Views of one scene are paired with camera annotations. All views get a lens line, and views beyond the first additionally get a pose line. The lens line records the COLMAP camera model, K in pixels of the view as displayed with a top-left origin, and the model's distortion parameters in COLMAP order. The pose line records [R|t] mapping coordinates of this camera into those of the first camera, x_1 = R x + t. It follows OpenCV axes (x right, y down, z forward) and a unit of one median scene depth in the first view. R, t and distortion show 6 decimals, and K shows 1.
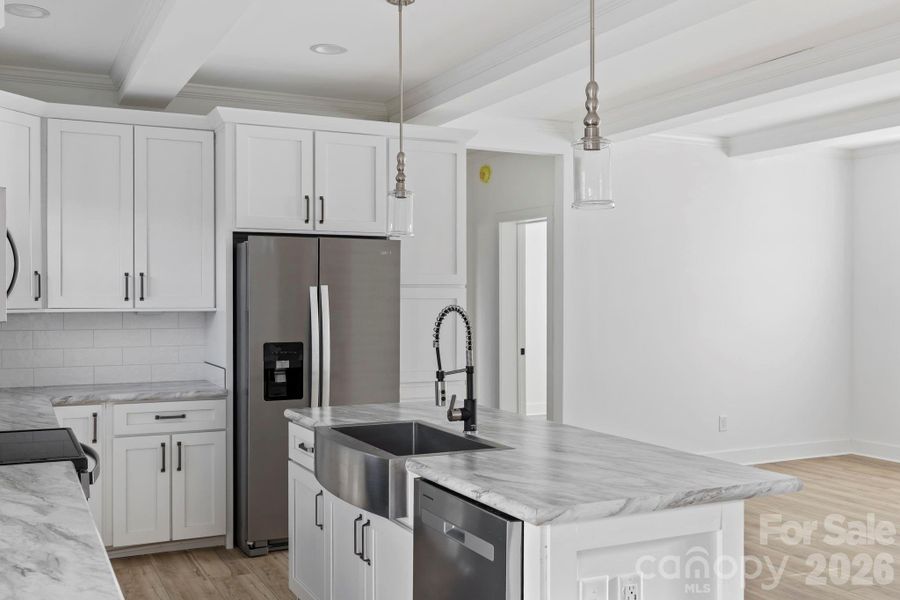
lens RADIAL K [[900.0, 0, 450.0], [0, 900.0, 300.0], [0, 0, 1]] dist [-0.000386, 0.000829]
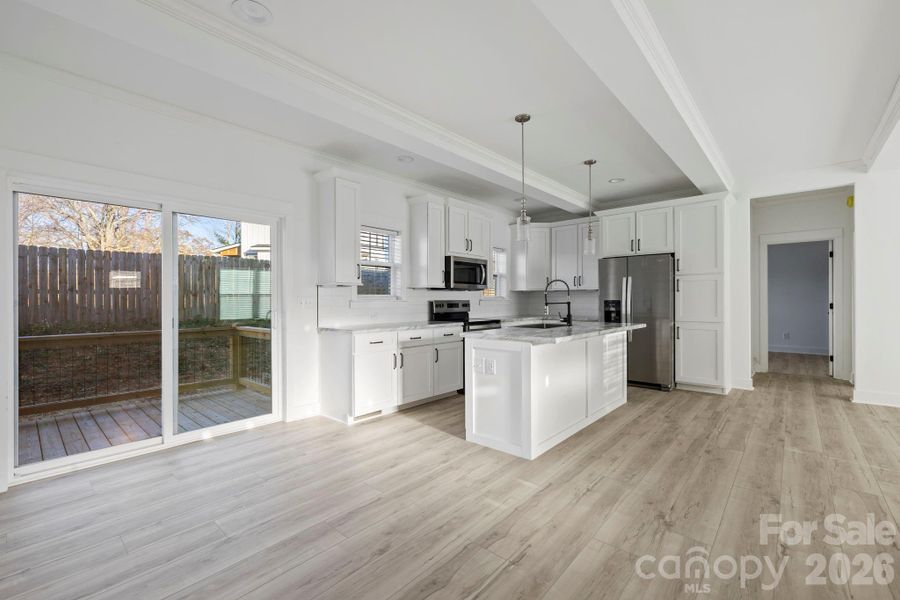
lens RADIAL K [[386.3, 0, 449.5], [0, 386.3, 299.1], [0, 0, 1]] dist [-0.000321, 0.000410]
pose [[0.378630, -0.004440, -0.925538, 0.604353], [0.004024, 0.999987, -0.003151, 0.042892], [0.925539, -0.002532, 0.378643, 0.159160]]
